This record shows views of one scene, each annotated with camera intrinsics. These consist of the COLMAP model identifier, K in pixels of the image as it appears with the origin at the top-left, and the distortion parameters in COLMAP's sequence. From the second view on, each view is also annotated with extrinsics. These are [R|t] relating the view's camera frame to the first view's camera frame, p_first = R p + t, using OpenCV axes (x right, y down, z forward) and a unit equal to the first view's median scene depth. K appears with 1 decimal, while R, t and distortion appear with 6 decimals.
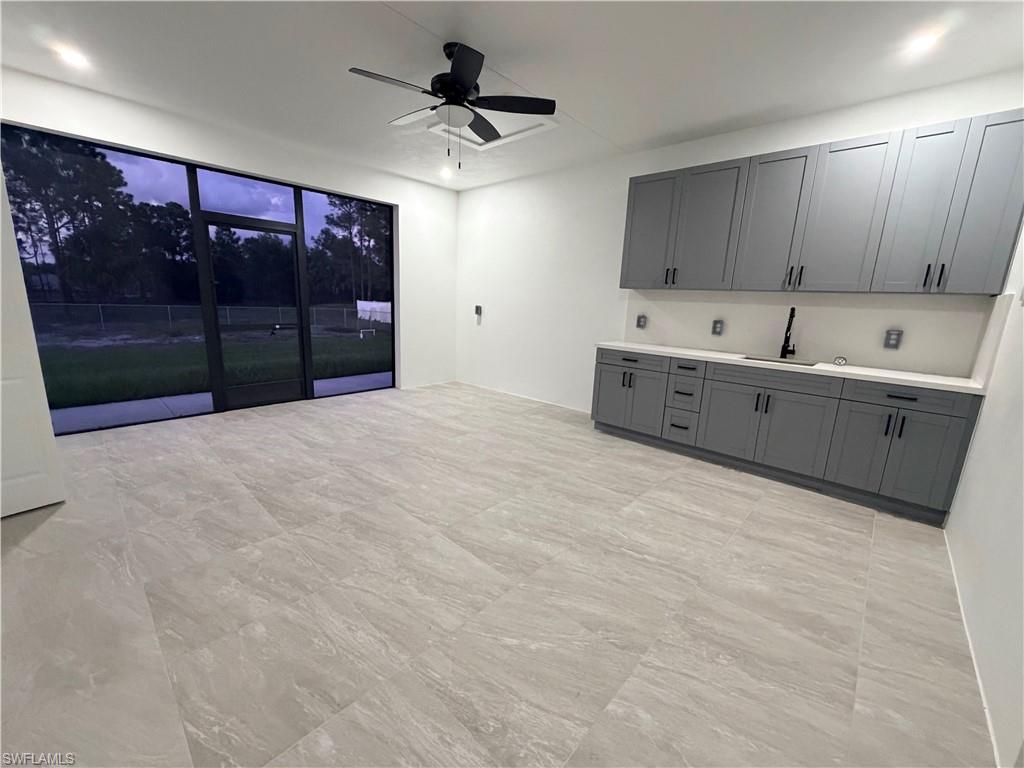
lens RADIAL K [[409.1, 0, 511.3], [0, 409.1, 385.0], [0, 0, 1]] dist [-0.000928, -0.000166]
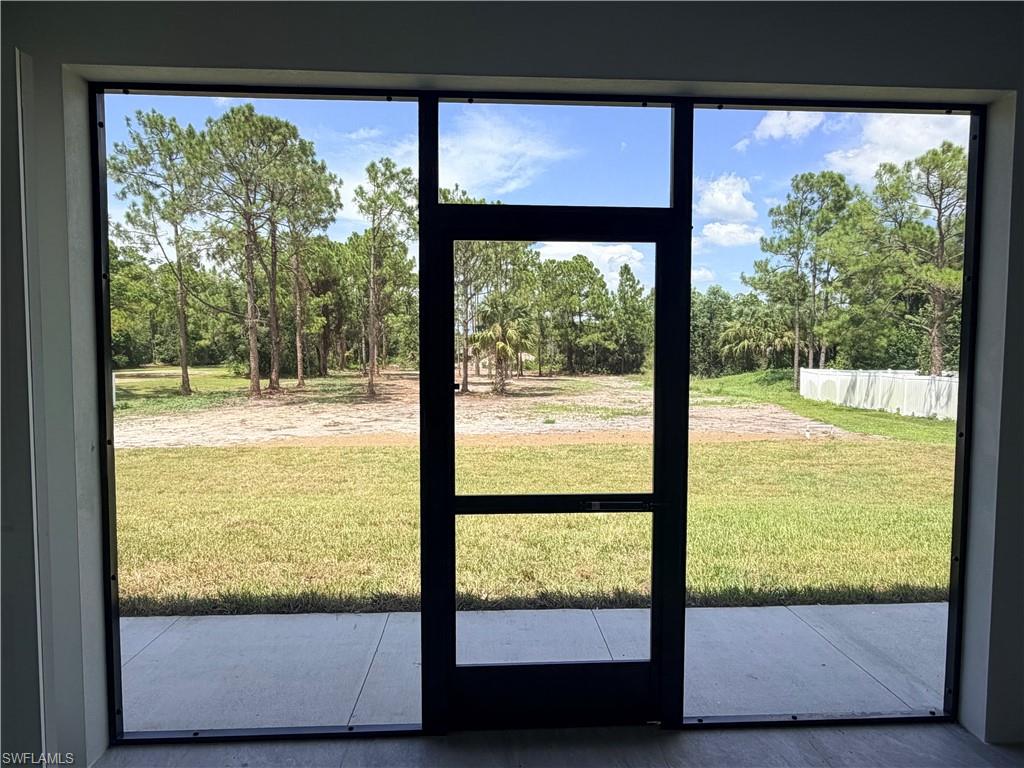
lens RADIAL K [[627.1, 0, 511.6], [0, 627.1, 387.2], [0, 0, 1]] dist [-0.007909, 0.008614]
pose [[0.709445, 0.006729, -0.704729, -0.666655], [-0.125319, 0.985223, -0.116751, -0.411989], [0.693530, 0.171144, 0.699805, 1.461438]]
